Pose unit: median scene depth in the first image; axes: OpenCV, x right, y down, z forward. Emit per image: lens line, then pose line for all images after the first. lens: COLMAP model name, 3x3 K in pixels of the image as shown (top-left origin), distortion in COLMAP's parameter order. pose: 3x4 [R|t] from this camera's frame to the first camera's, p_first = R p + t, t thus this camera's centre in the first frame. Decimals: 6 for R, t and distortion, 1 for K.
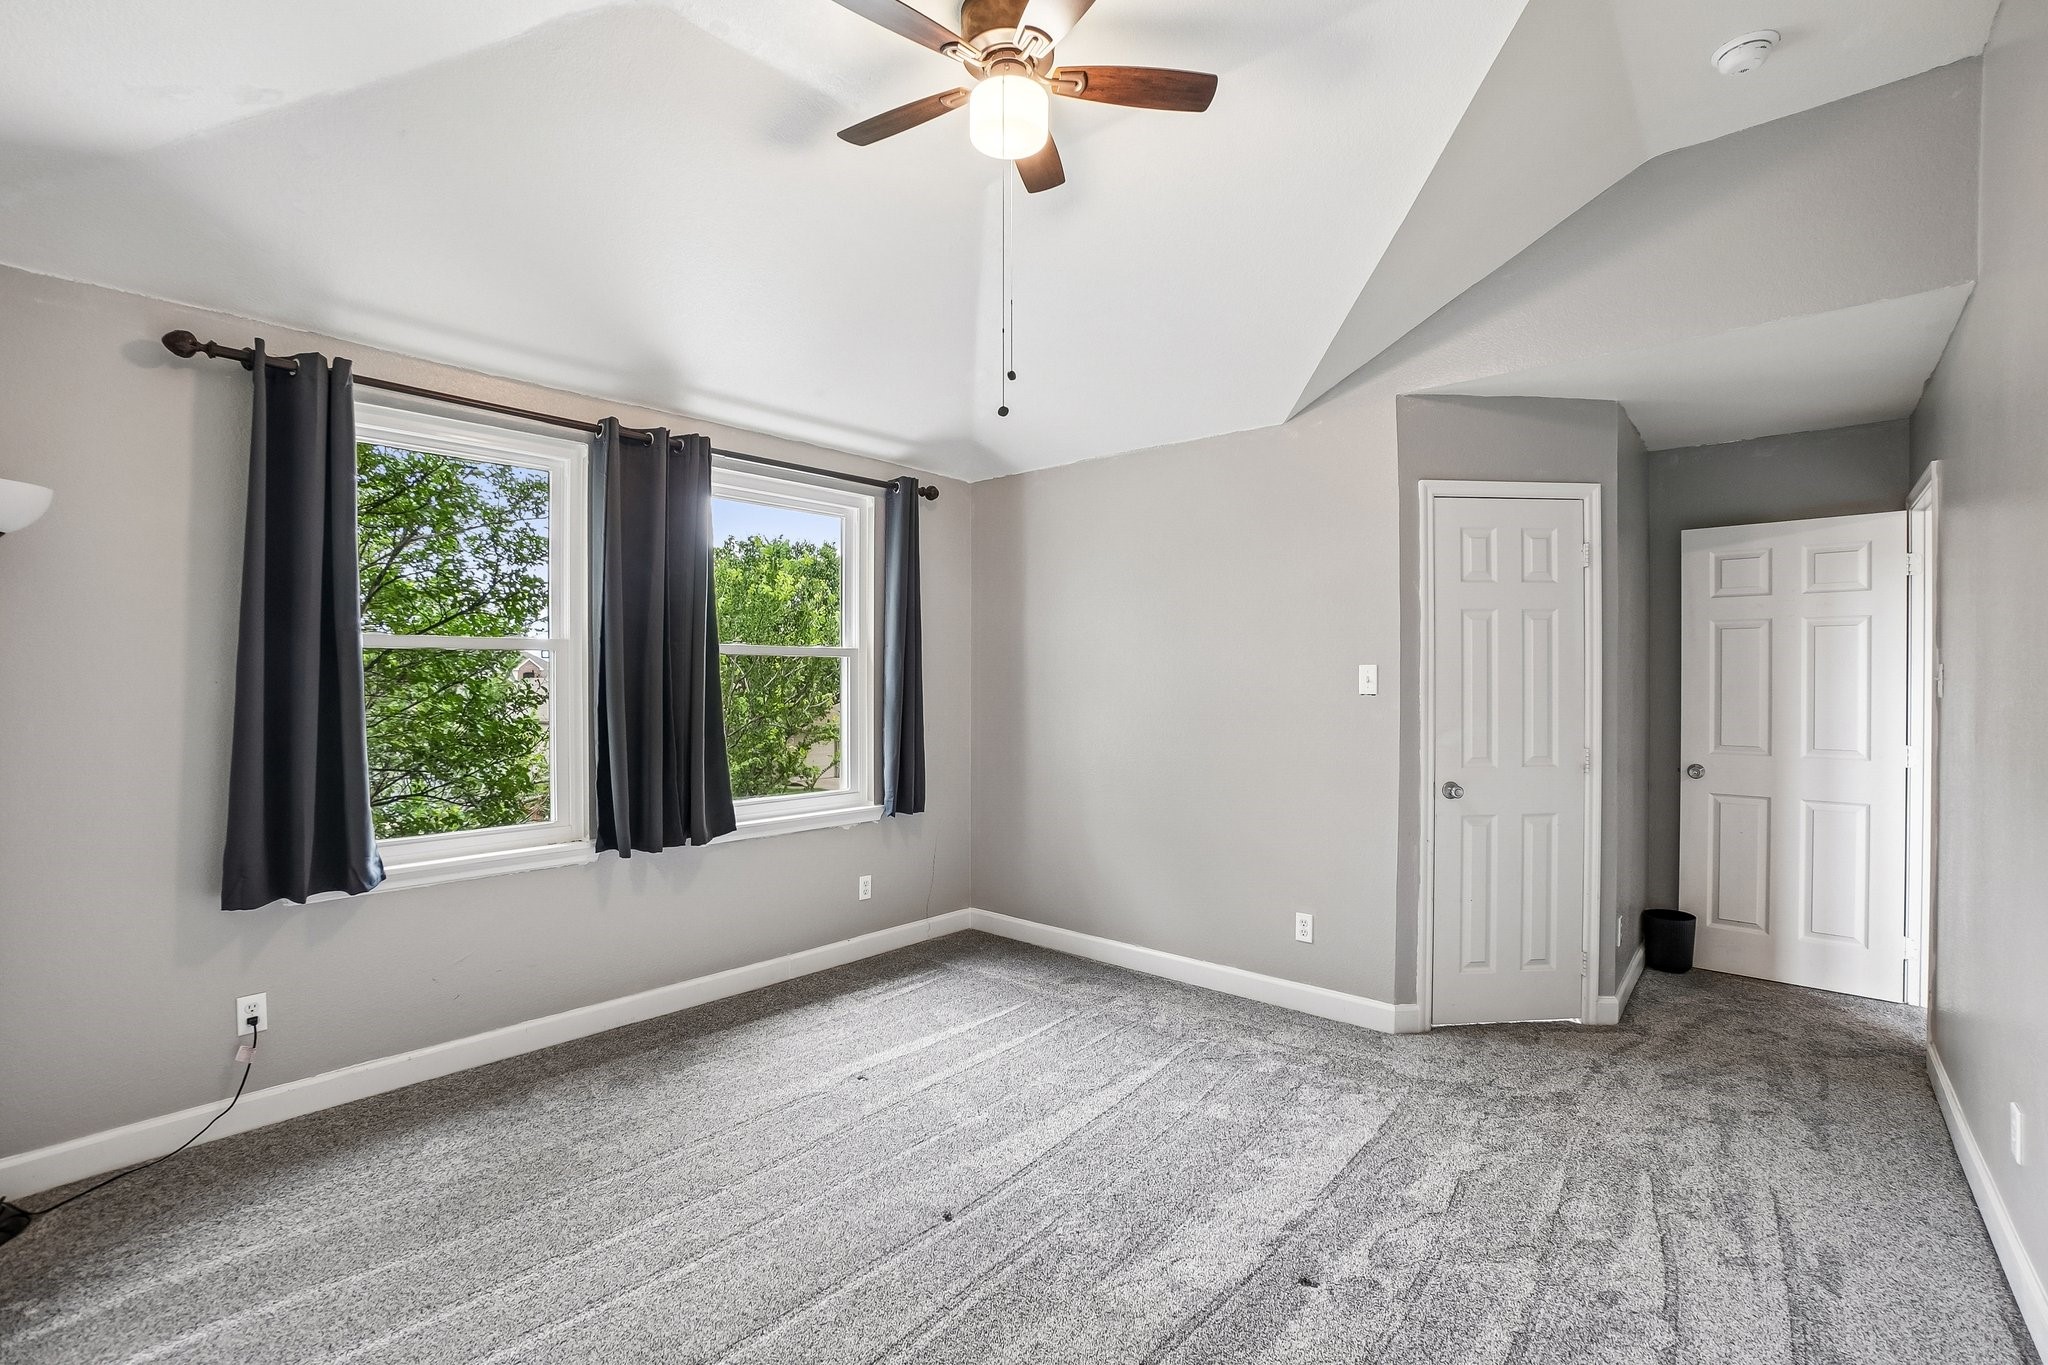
lens RADIAL K [[926.3, 0, 1018.8], [0, 926.3, 682.7], [0, 0, 1]] dist [-0.000319, 0.000512]
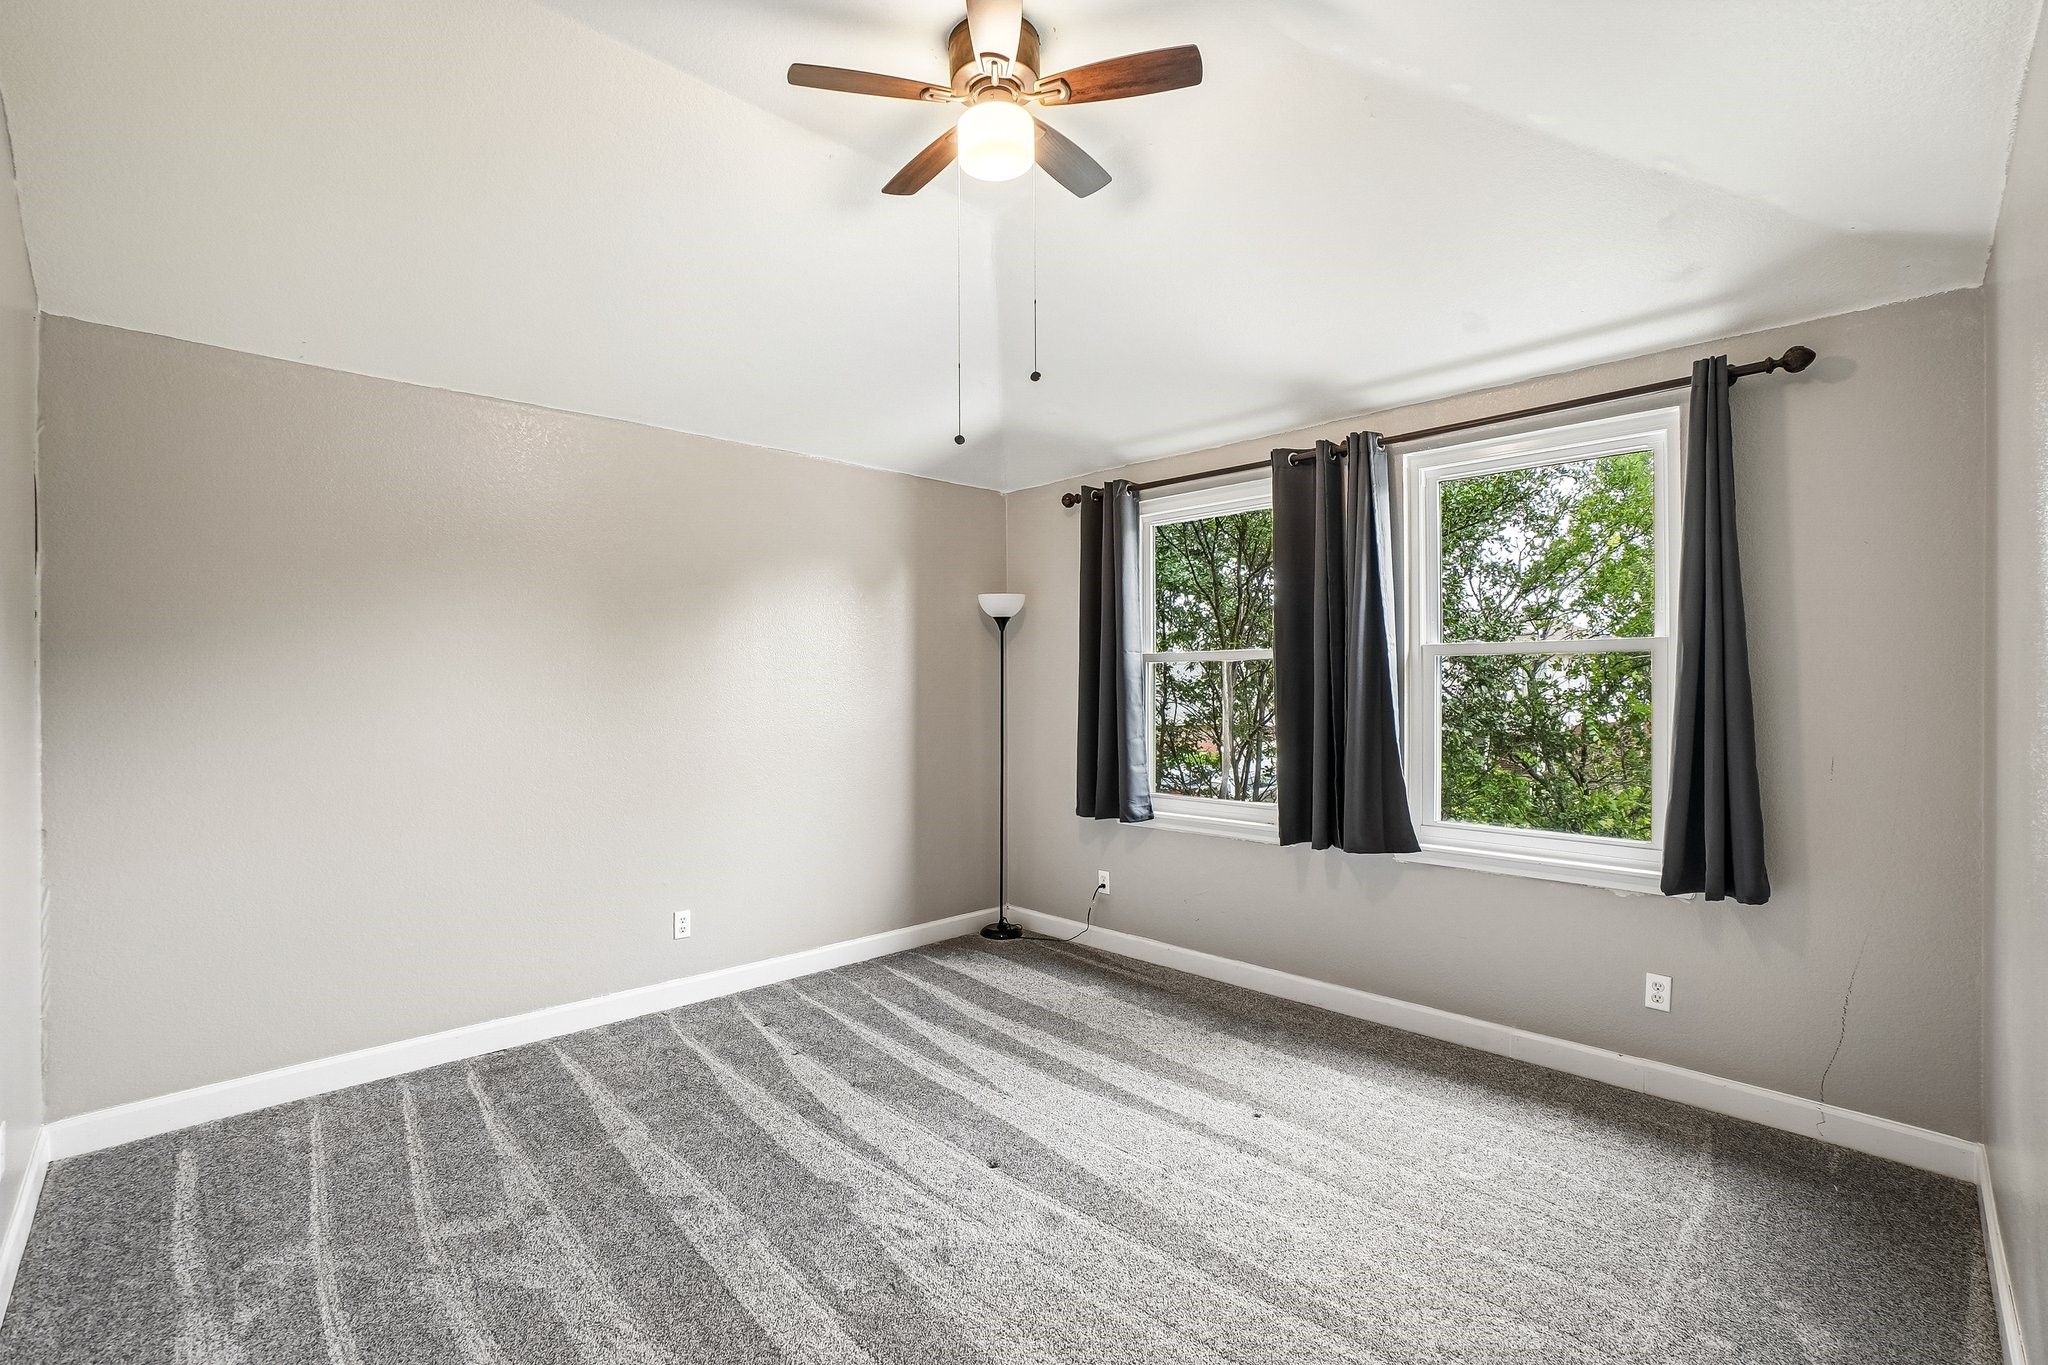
lens RADIAL K [[926.3, 0, 1018.8], [0, 926.3, 682.7], [0, 0, 1]] dist [-0.000319, 0.000512]
pose [[-0.050794, -0.000413, -0.998709, 0.648670], [-0.001418, 0.999999, -0.000341, -0.003500], [0.998708, 0.001399, -0.050795, 0.697240]]
